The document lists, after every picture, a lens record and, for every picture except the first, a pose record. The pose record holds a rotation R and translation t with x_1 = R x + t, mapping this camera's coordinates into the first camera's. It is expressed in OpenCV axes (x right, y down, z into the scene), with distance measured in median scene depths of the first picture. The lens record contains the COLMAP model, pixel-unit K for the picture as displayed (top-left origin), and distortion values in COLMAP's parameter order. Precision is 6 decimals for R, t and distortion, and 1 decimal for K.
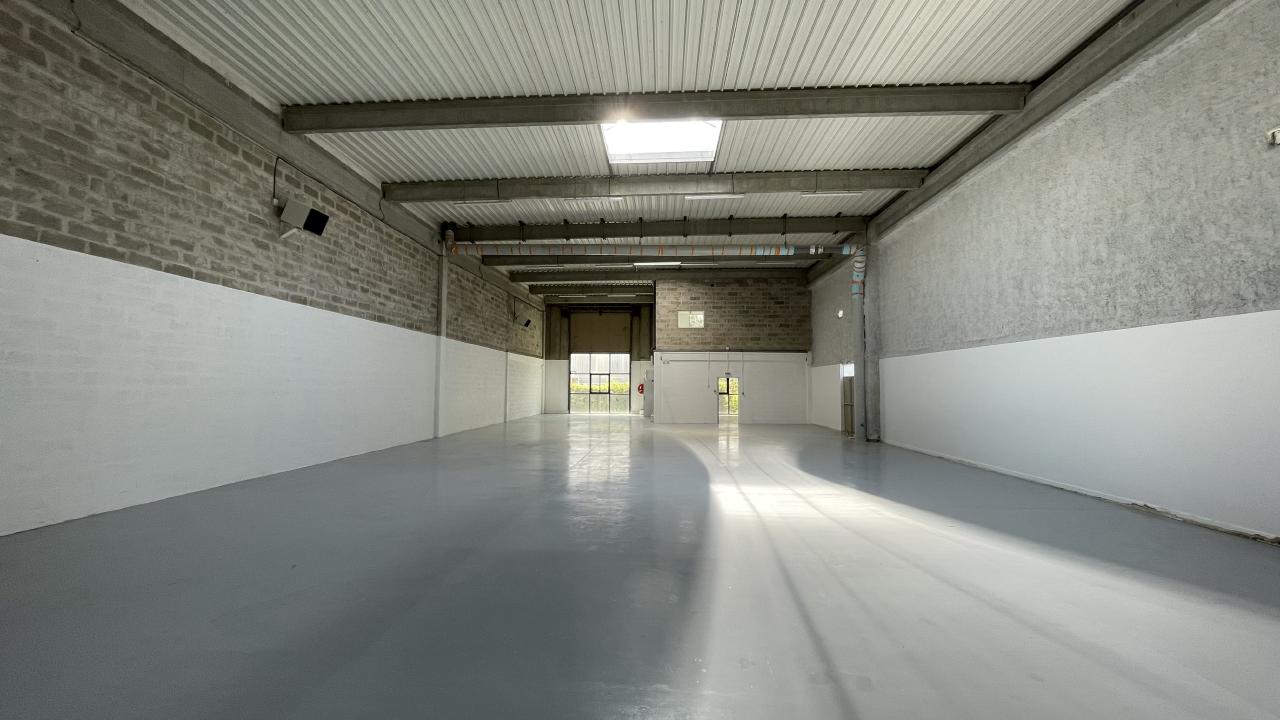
lens RADIAL K [[521.0, 0, 639.0], [0, 521.0, 357.3], [0, 0, 1]] dist [-0.001678, 0.000194]
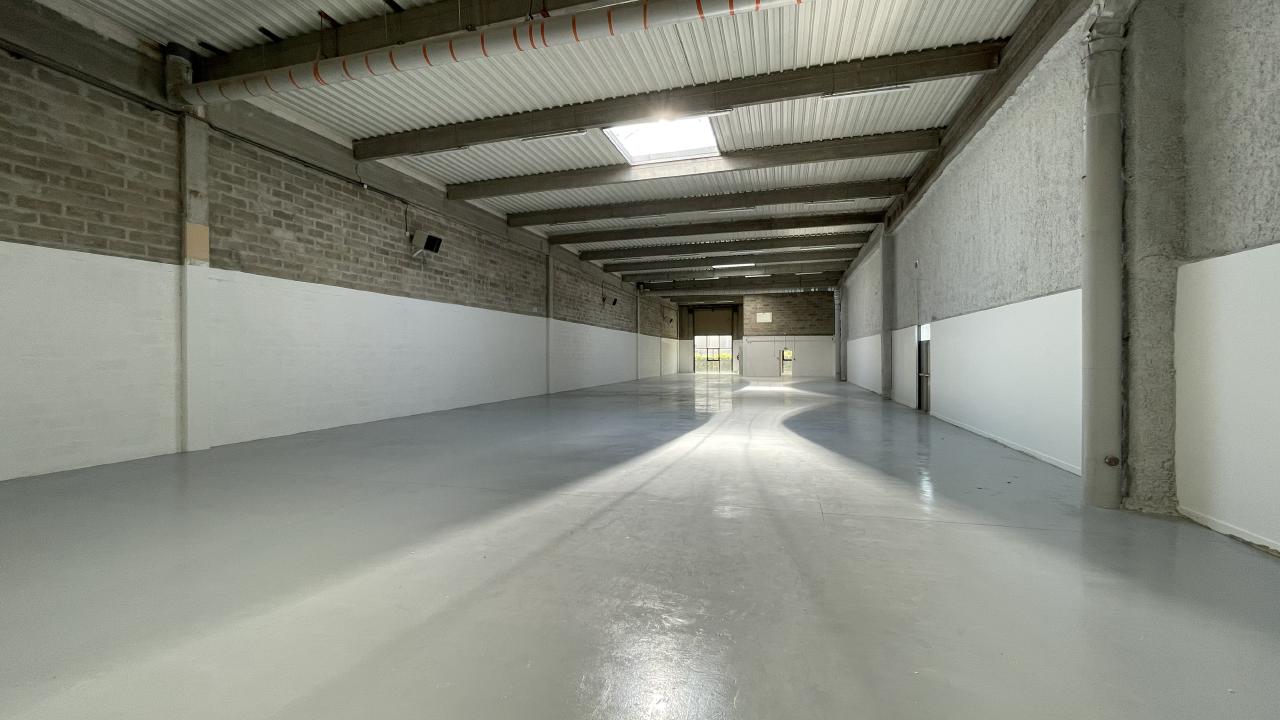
lens RADIAL K [[521.0, 0, 639.0], [0, 521.0, 357.3], [0, 0, 1]] dist [-0.001678, 0.000194]
pose [[0.974864, -0.007174, -0.222684, 0.116168], [0.019668, 0.998351, 0.053937, -0.061175], [0.221930, -0.056961, 0.973397, -1.191961]]
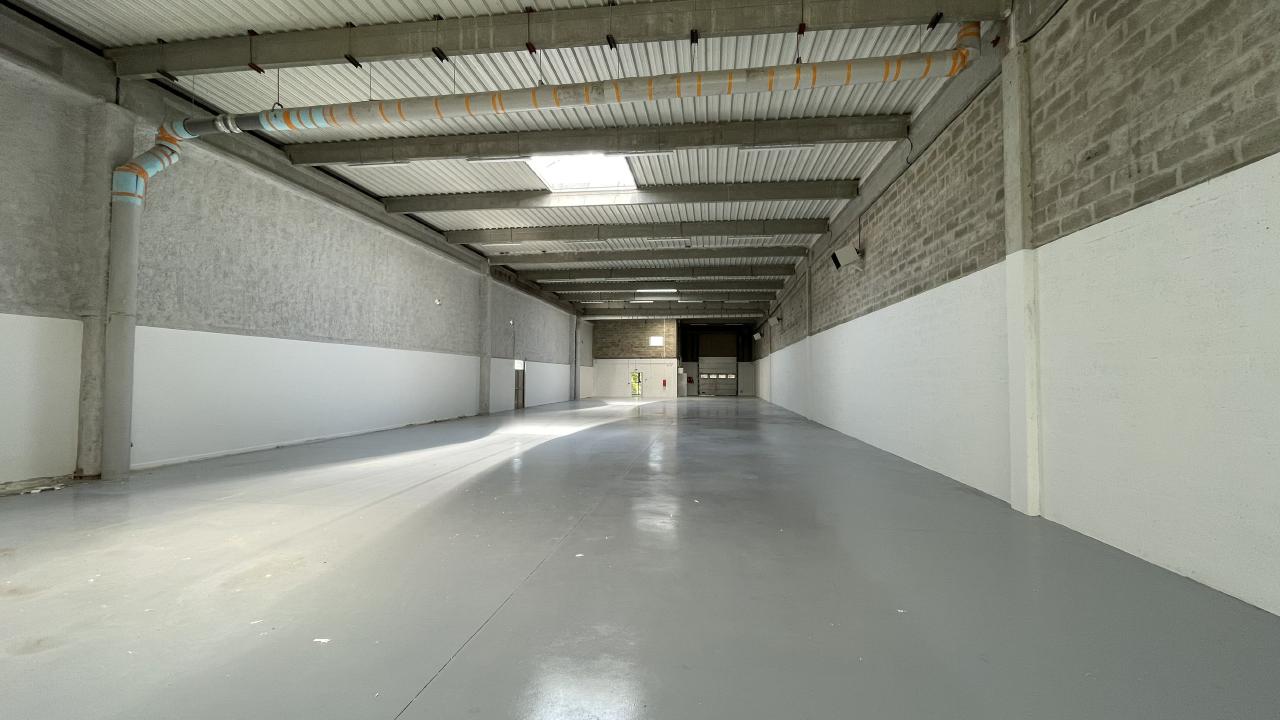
lens RADIAL K [[521.0, 0, 639.0], [0, 521.0, 357.3], [0, 0, 1]] dist [-0.001678, 0.000194]
pose [[-0.995682, -0.005377, 0.092673, -0.139692], [-0.013985, 0.995615, -0.092494, 0.081728], [-0.091769, -0.093391, -0.991391, 1.478819]]
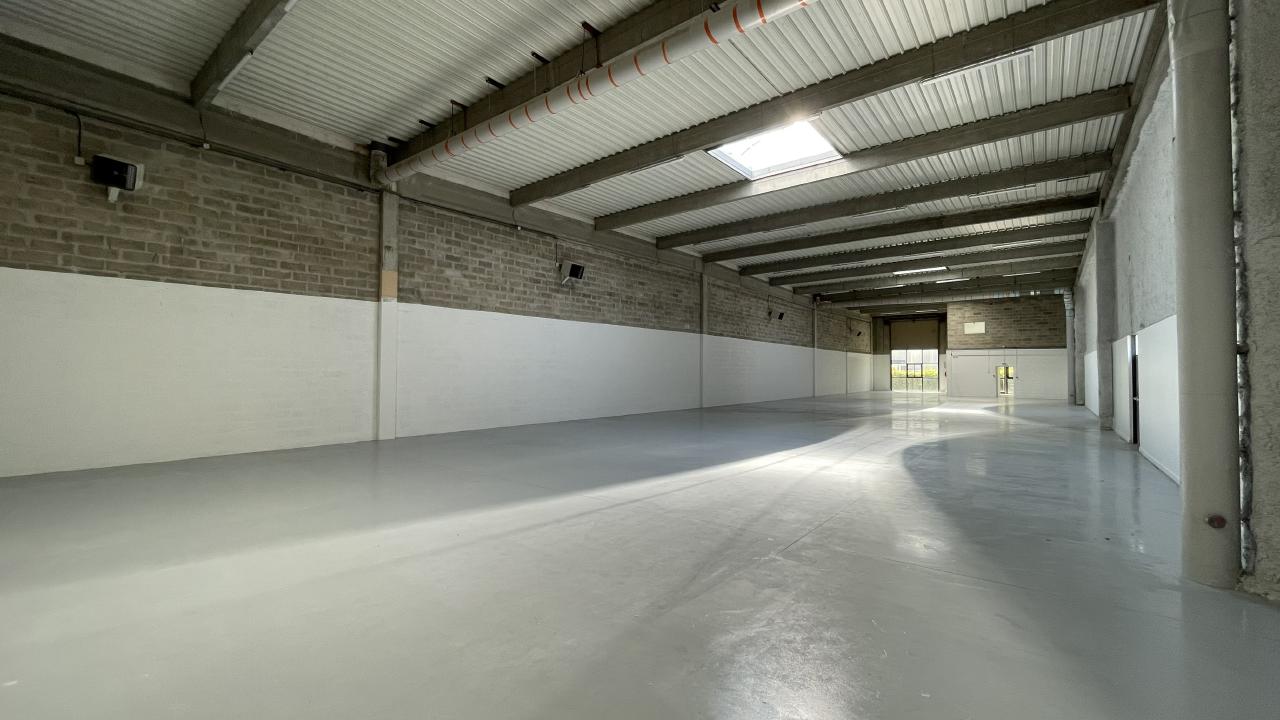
lens RADIAL K [[521.0, 0, 639.0], [0, 521.0, 357.3], [0, 0, 1]] dist [-0.001678, 0.000194]
pose [[0.815809, -0.015188, -0.578122, 0.260663], [0.029765, 0.999433, 0.015746, -0.059042], [0.577555, -0.030054, 0.815799, -1.153944]]
